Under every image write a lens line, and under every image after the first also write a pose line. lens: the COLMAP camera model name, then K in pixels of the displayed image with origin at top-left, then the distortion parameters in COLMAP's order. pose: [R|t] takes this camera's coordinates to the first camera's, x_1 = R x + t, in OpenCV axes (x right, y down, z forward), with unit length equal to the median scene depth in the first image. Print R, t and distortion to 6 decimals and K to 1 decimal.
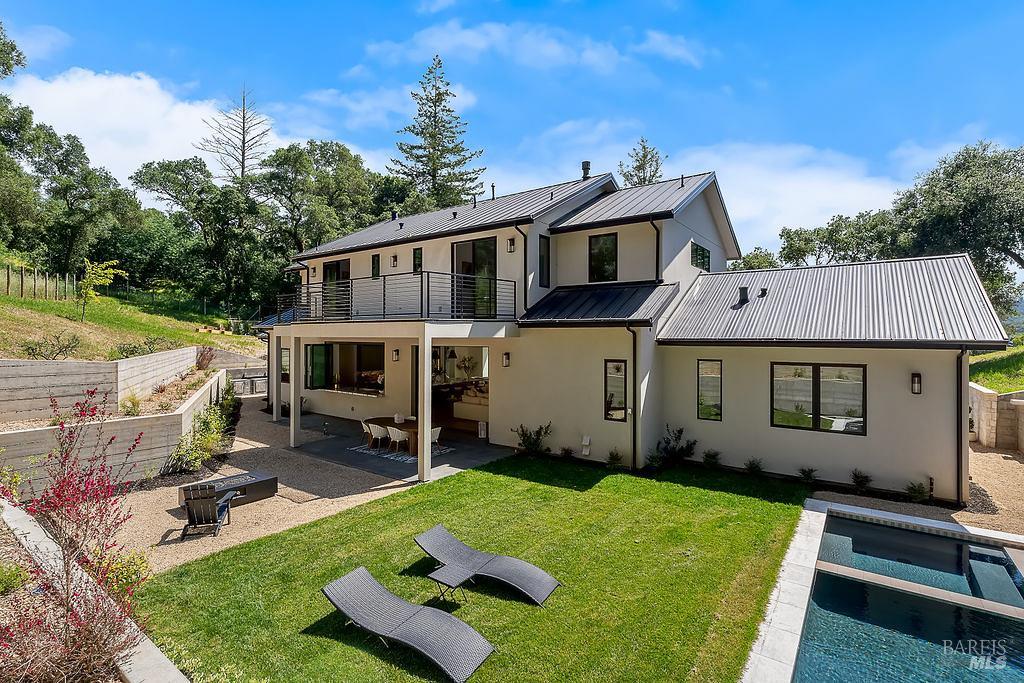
lens RADIAL K [[480.3, 0, 509.6], [0, 480.3, 338.4], [0, 0, 1]] dist [-0.002063, 0.000334]
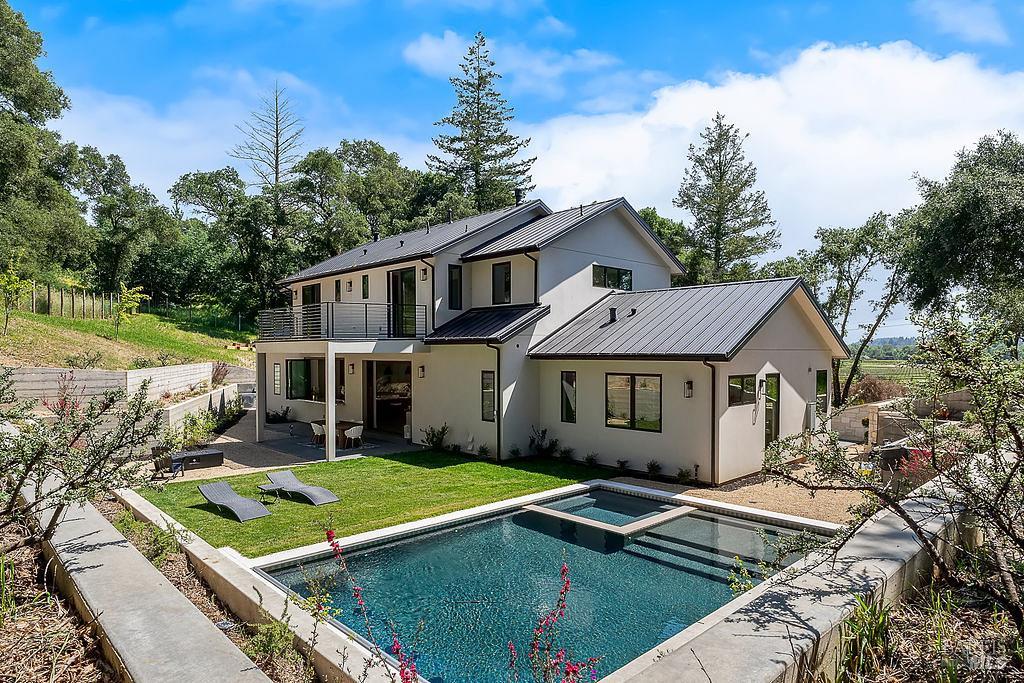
lens RADIAL K [[604.2, 0, 515.2], [0, 604.2, 371.6], [0, 0, 1]] dist [-0.000850, -0.000885]
pose [[0.985597, 0.003736, -0.169070, 0.138023], [0.000666, 0.999662, 0.025977, 0.001622], [0.169110, -0.025715, 0.985262, -0.123925]]
